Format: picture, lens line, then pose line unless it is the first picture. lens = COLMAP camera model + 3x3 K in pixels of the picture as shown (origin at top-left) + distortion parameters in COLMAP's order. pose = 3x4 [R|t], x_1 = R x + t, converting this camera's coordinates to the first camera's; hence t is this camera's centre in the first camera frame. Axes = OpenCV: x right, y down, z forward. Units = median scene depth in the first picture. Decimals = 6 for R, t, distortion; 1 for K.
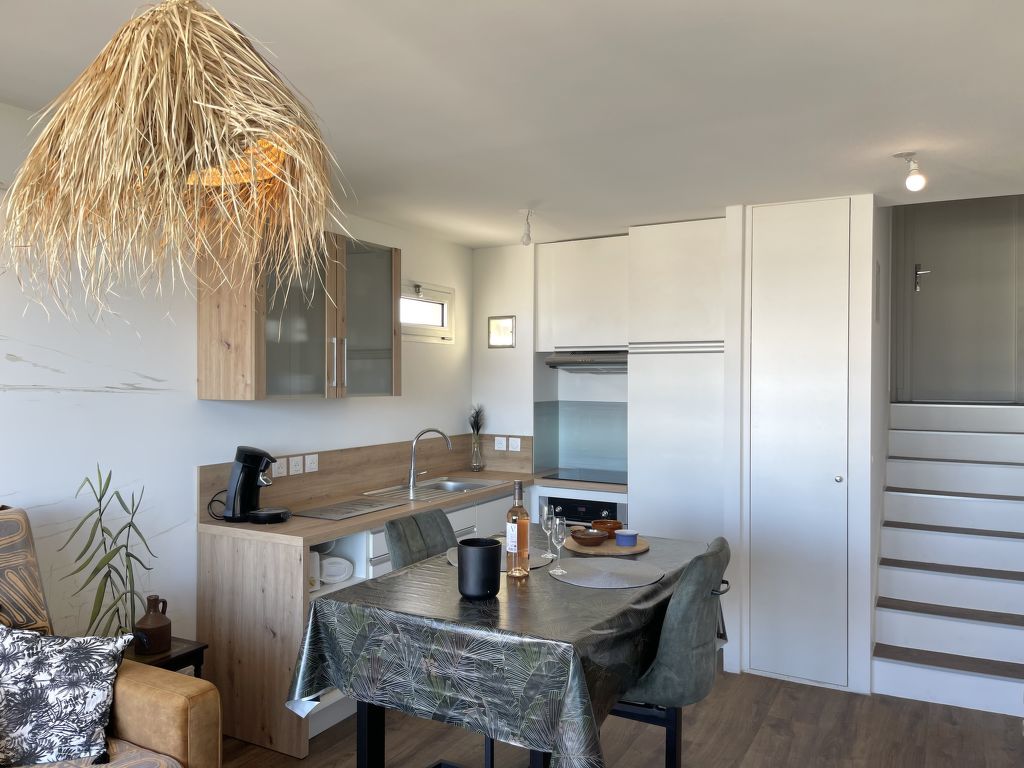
lens RADIAL K [[771.7, 0, 518.8], [0, 771.7, 386.9], [0, 0, 1]] dist [0.095294, -0.135318]
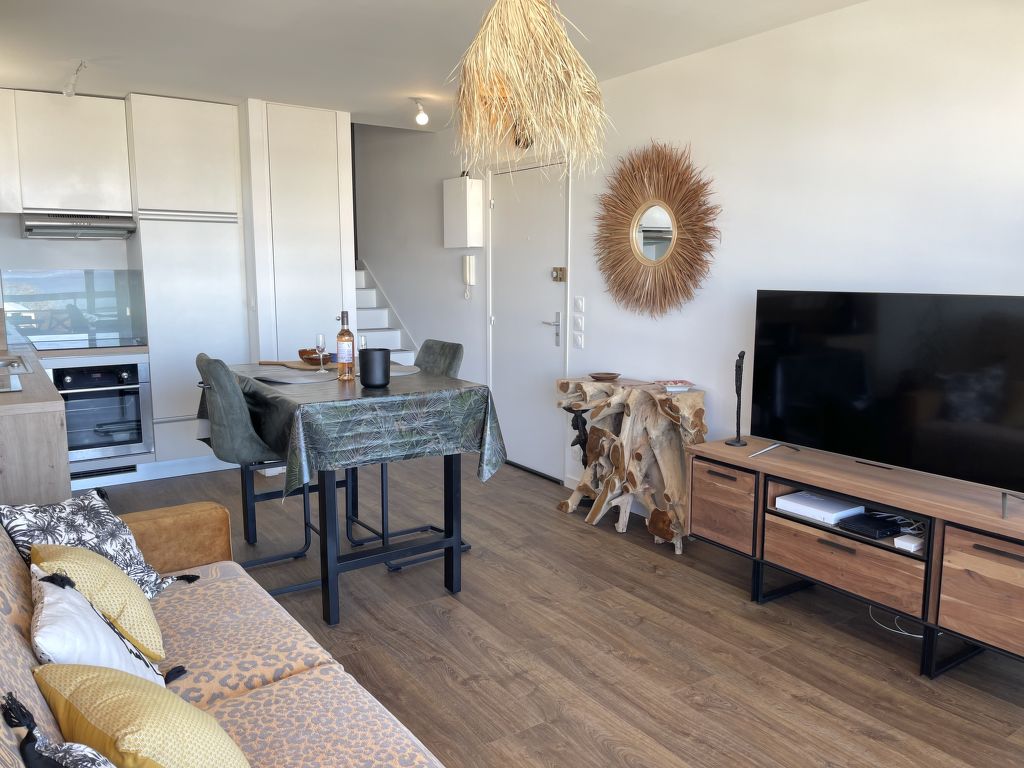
lens RADIAL K [[766.3, 0, 512.0], [0, 766.3, 384.0], [0, 0, 1]] dist [0.096493, -0.140166]
pose [[0.454207, -0.135288, 0.880564, -0.735572], [0.012849, 0.989295, 0.145365, 0.038777], [-0.890803, -0.054711, 0.451083, 0.086883]]
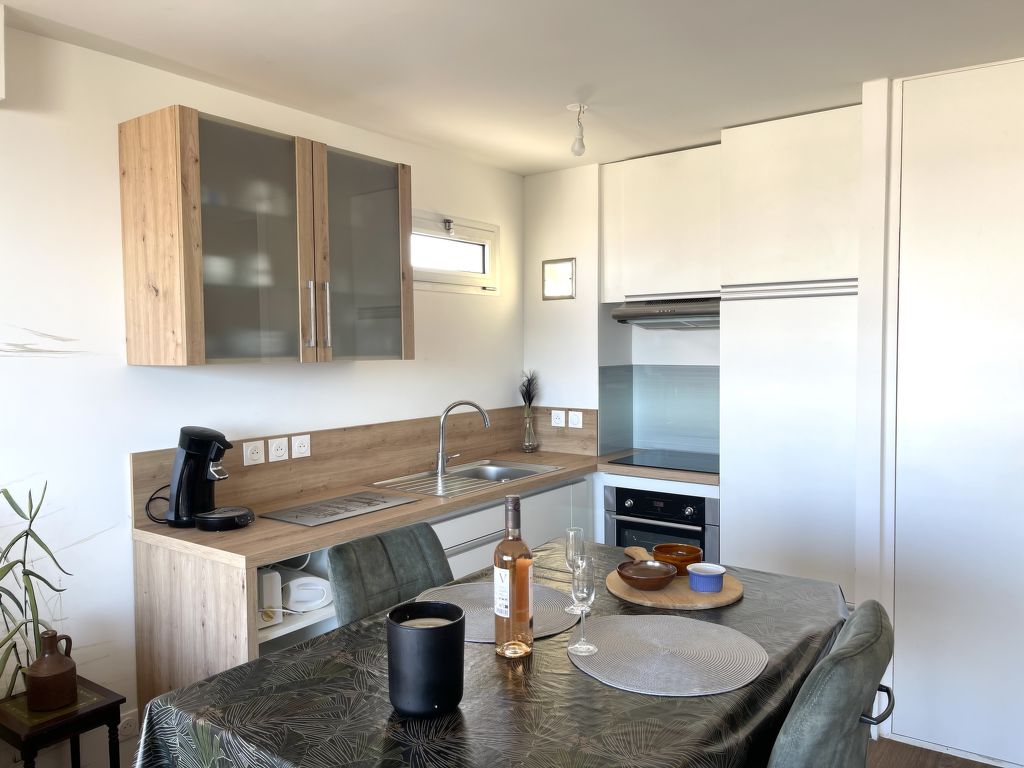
lens RADIAL K [[766.3, 0, 512.0], [0, 766.3, 384.0], [0, 0, 1]] dist [0.096493, -0.140166]
pose [[0.990388, -0.005262, -0.138220, 0.056076], [0.010706, 0.999195, 0.038671, 0.008640], [0.137905, -0.039779, 0.989646, 0.288710]]
